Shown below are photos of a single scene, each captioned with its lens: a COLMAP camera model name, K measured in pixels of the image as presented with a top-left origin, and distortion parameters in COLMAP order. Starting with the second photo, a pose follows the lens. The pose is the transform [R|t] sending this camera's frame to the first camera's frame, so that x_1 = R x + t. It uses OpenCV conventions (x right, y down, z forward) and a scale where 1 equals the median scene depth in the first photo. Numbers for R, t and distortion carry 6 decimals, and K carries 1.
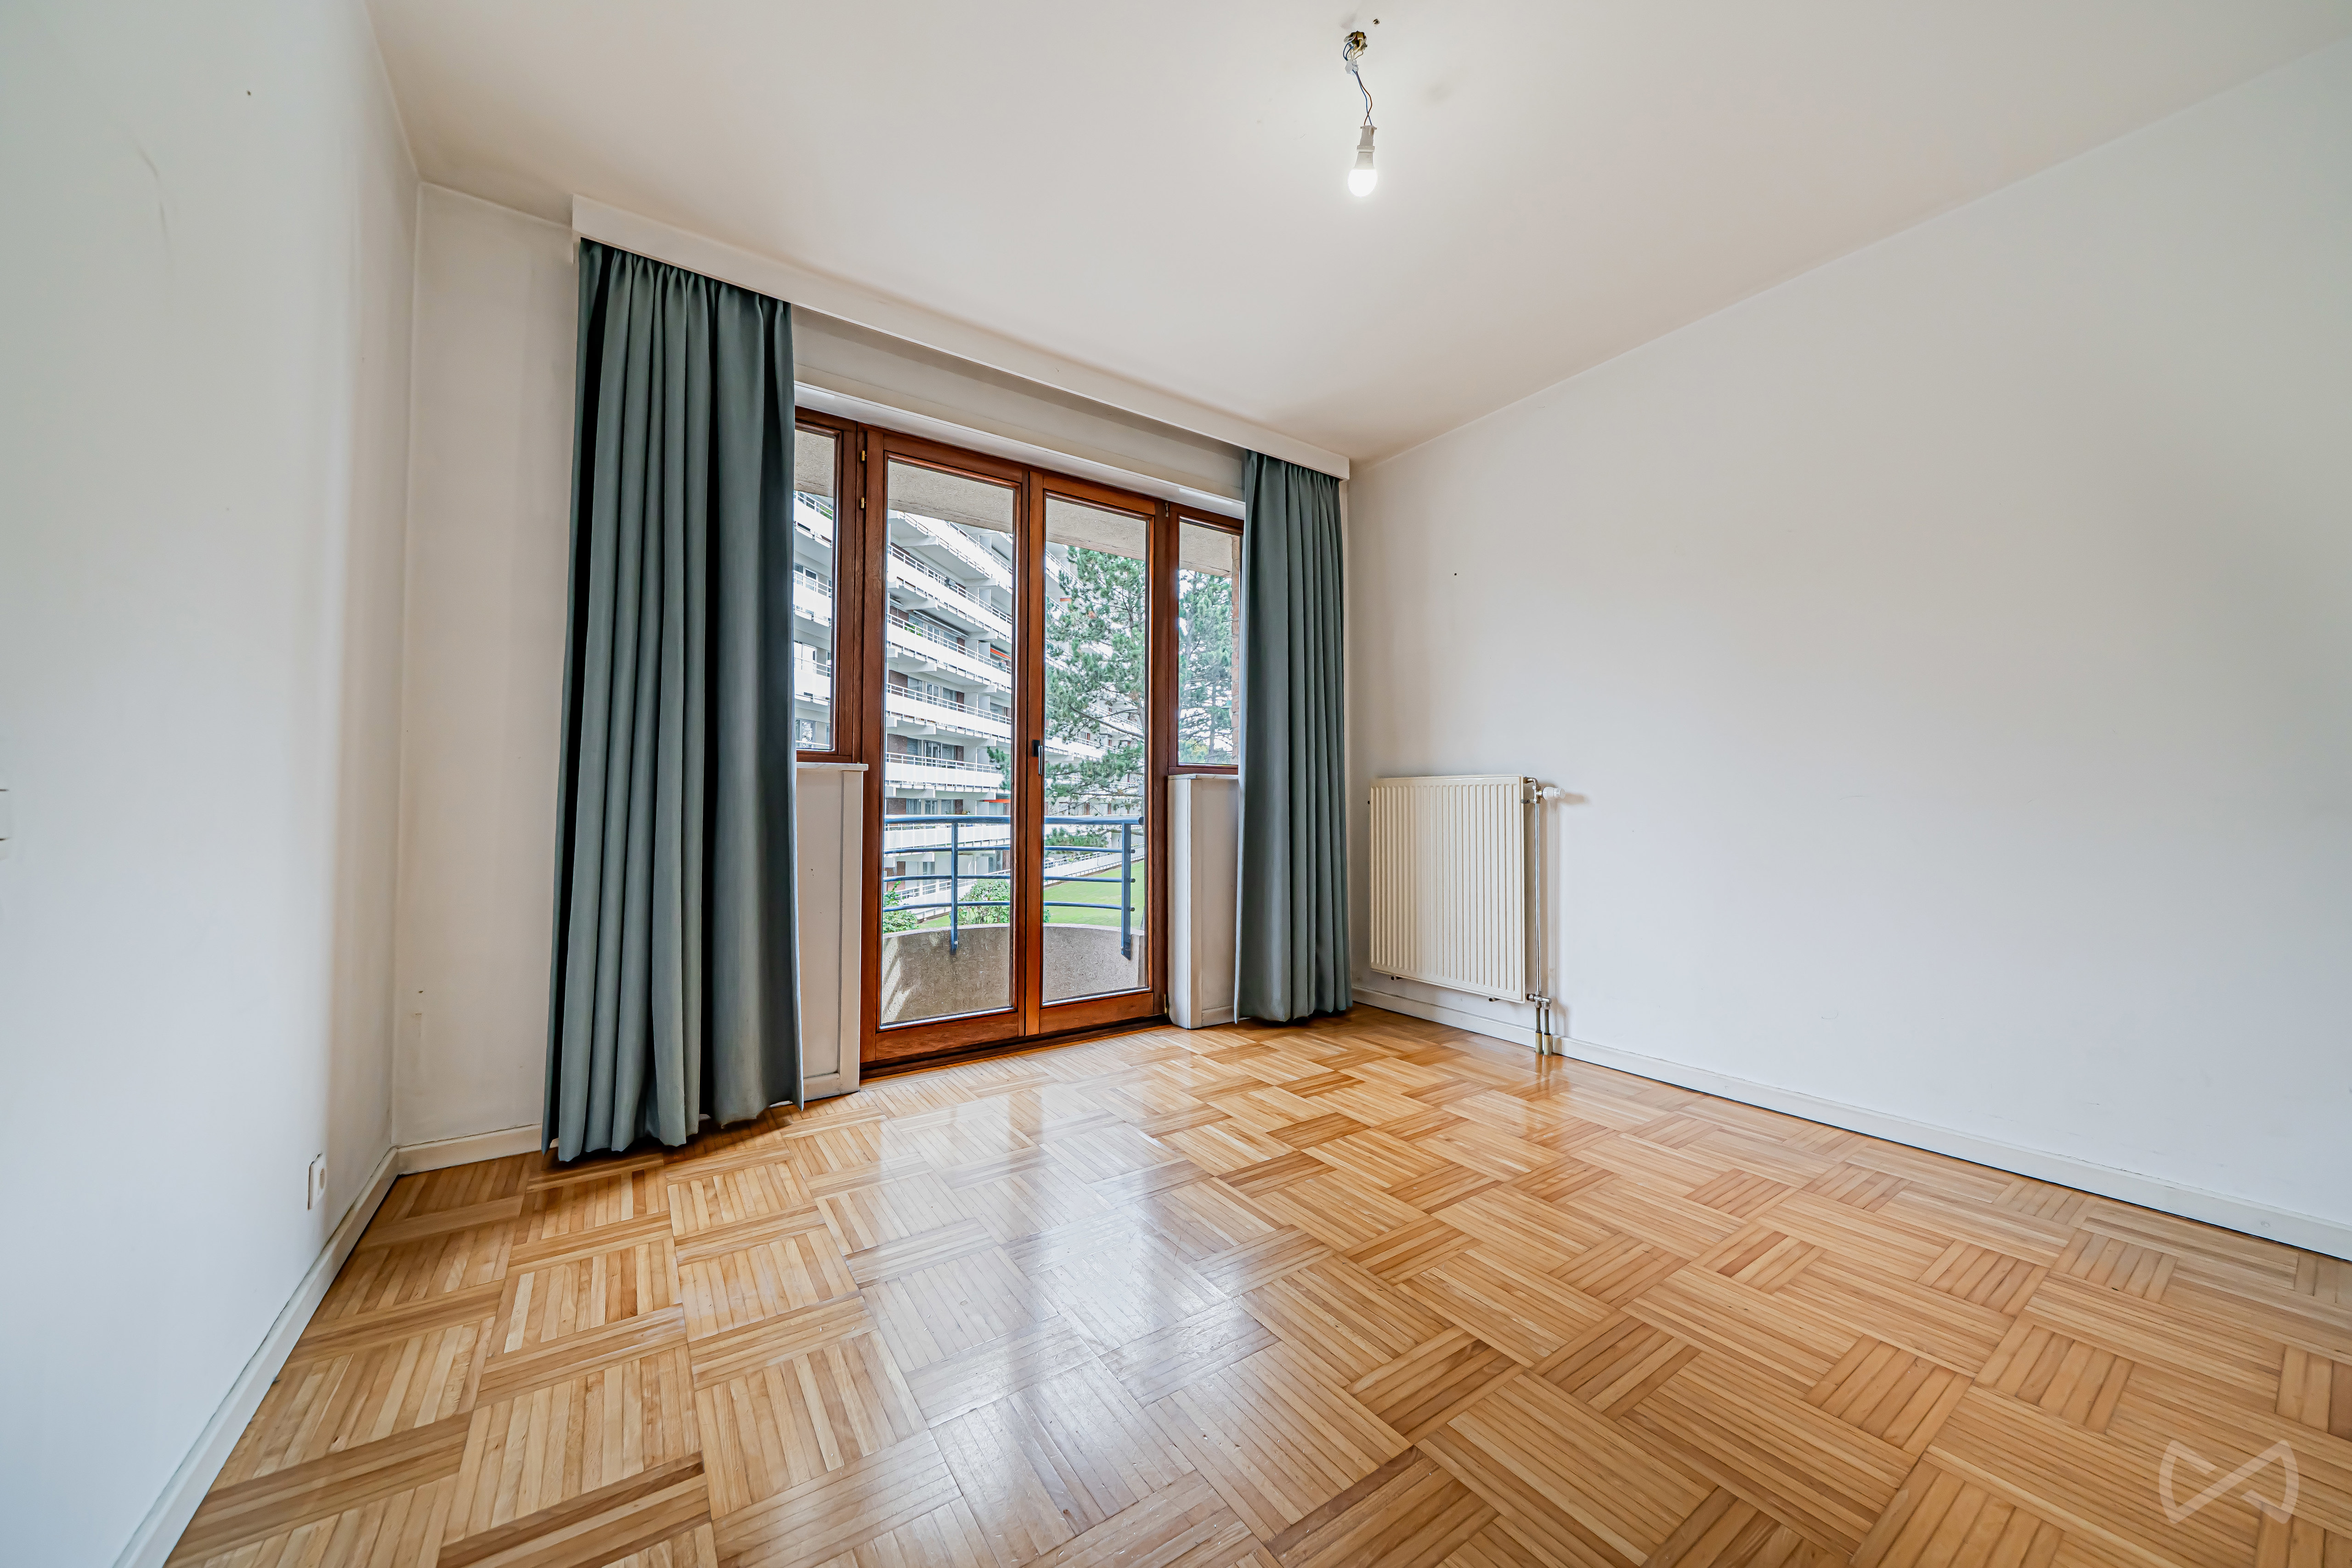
lens RADIAL K [[809.6, 0, 1195.4], [0, 809.6, 802.1], [0, 0, 1]] dist [-0.007624, 0.000544]
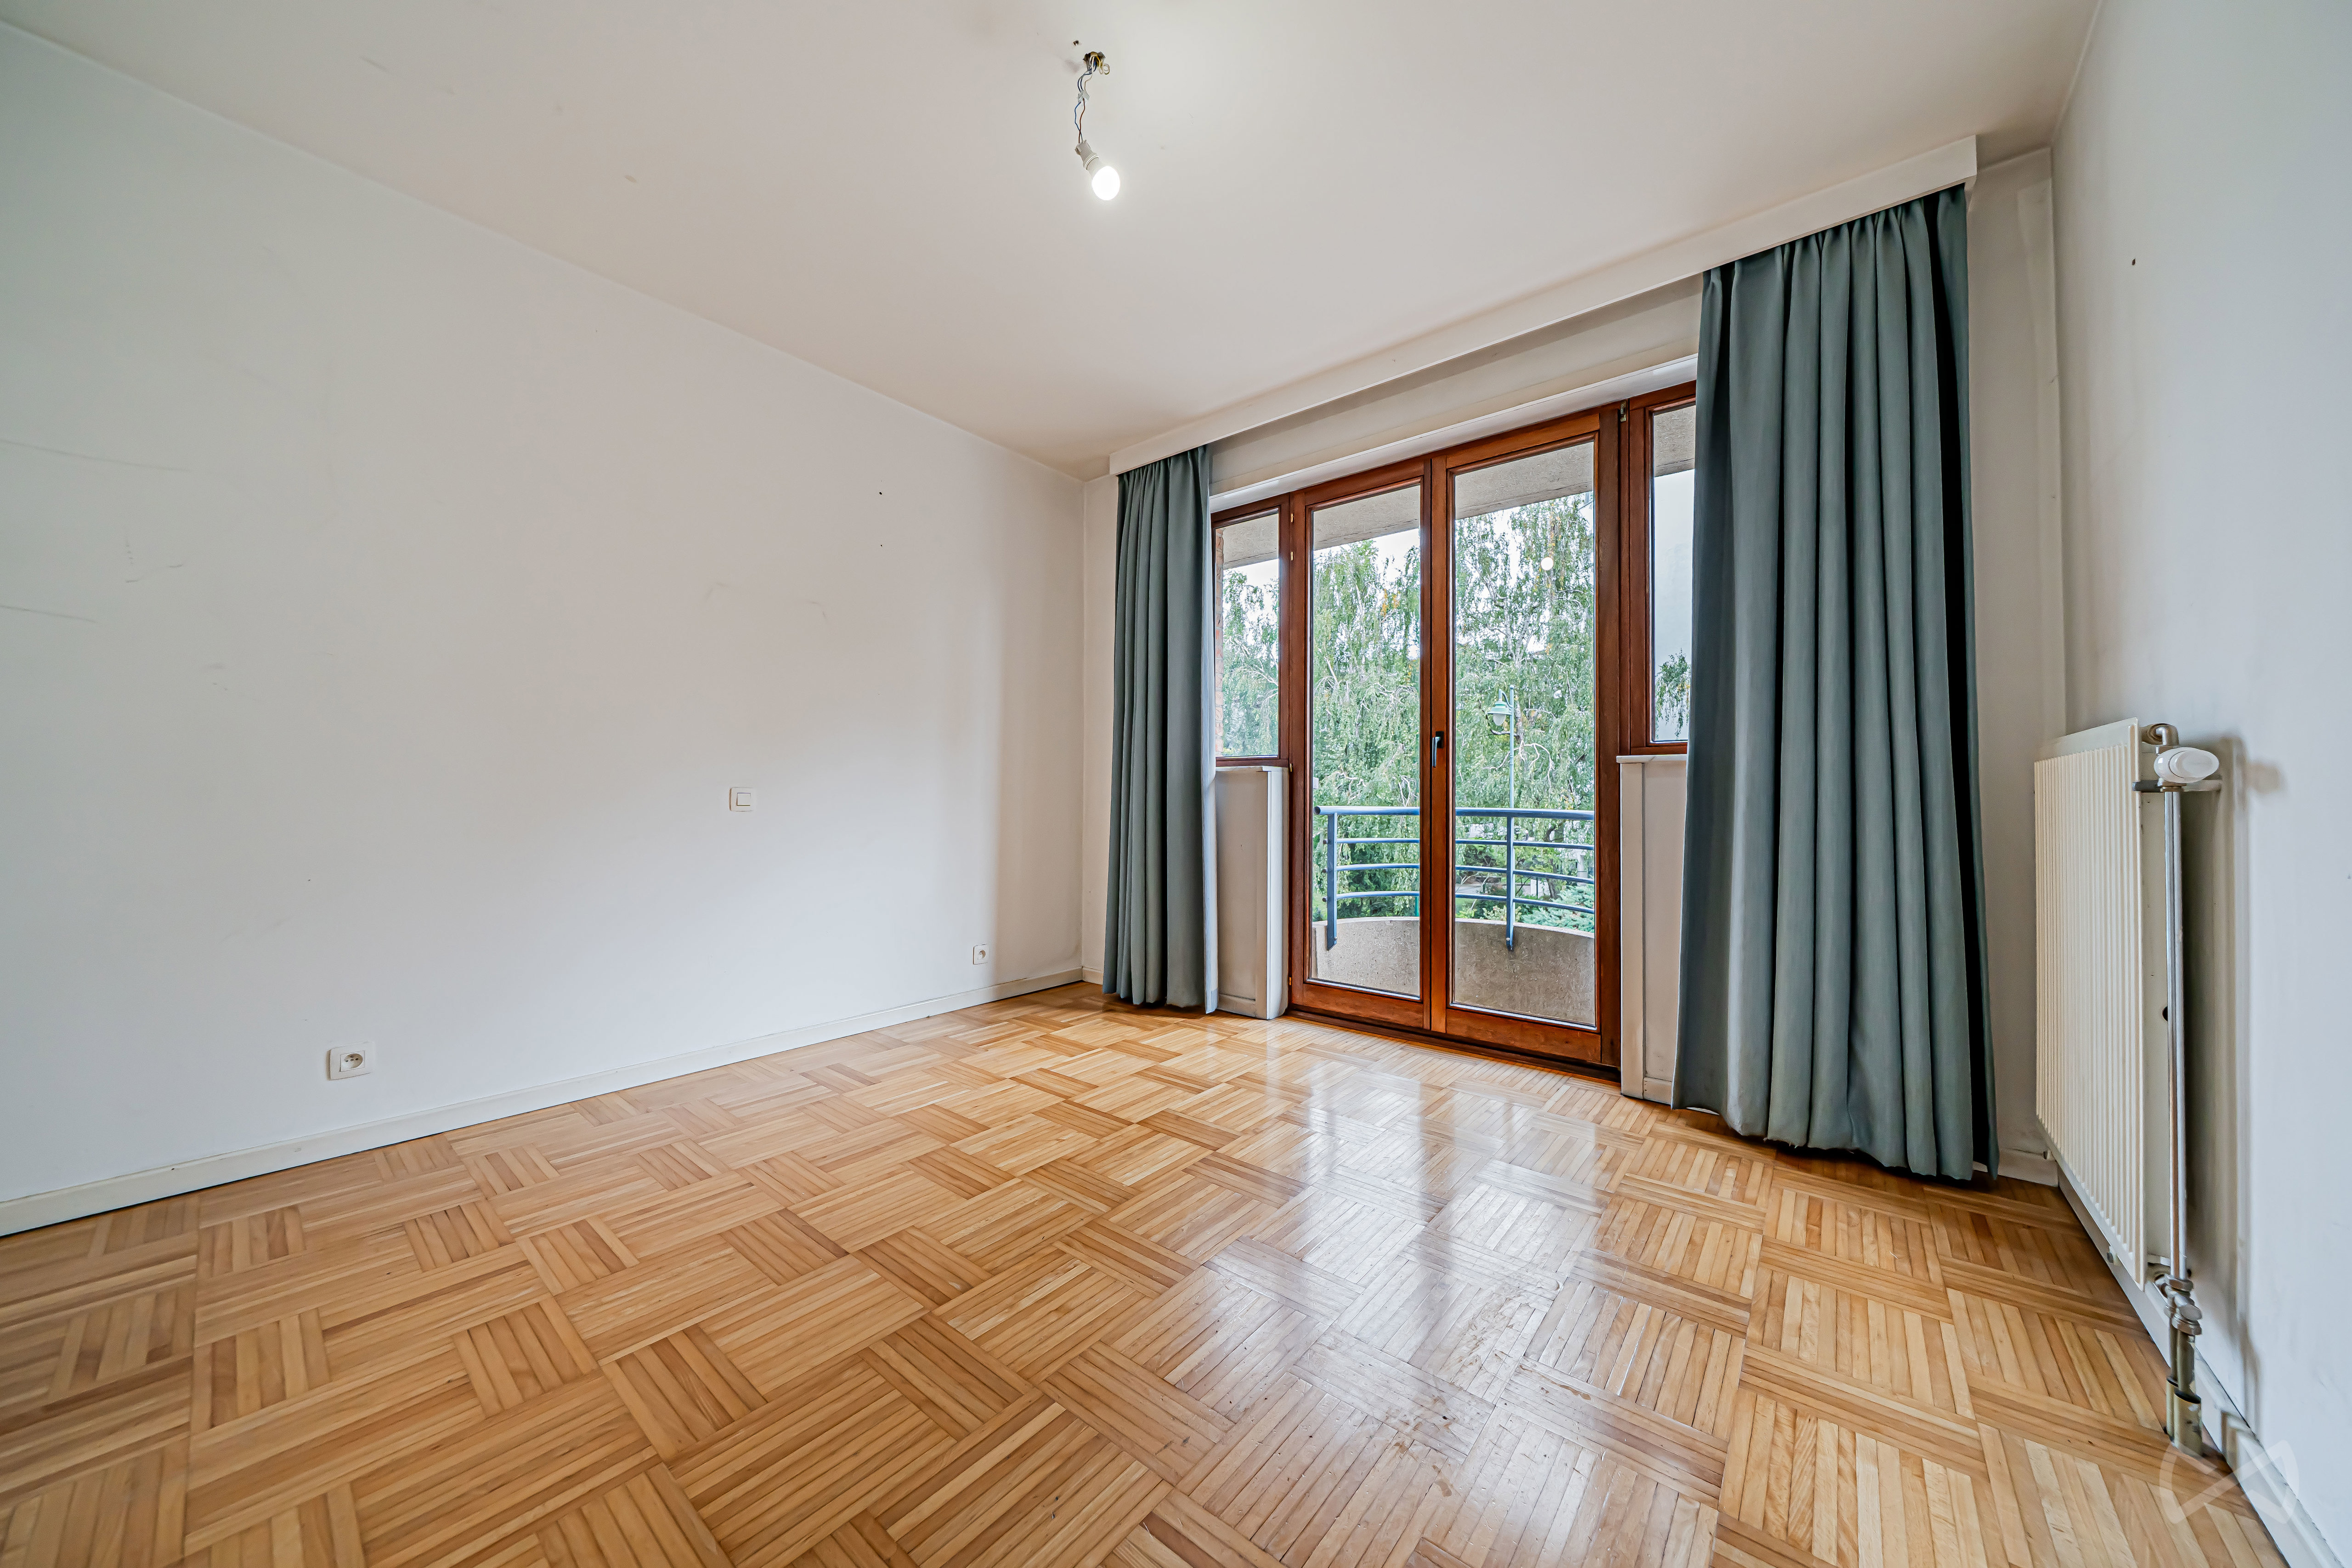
lens RADIAL K [[809.6, 0, 1172.8], [0, 809.6, 791.2], [0, 0, 1]] dist [-0.007624, 0.000544]
pose [[0.266514, -0.007586, -0.963801, 0.638391], [0.001169, 0.999971, -0.007547, 0.003695], [0.963830, 0.000885, 0.266516, 0.419818]]
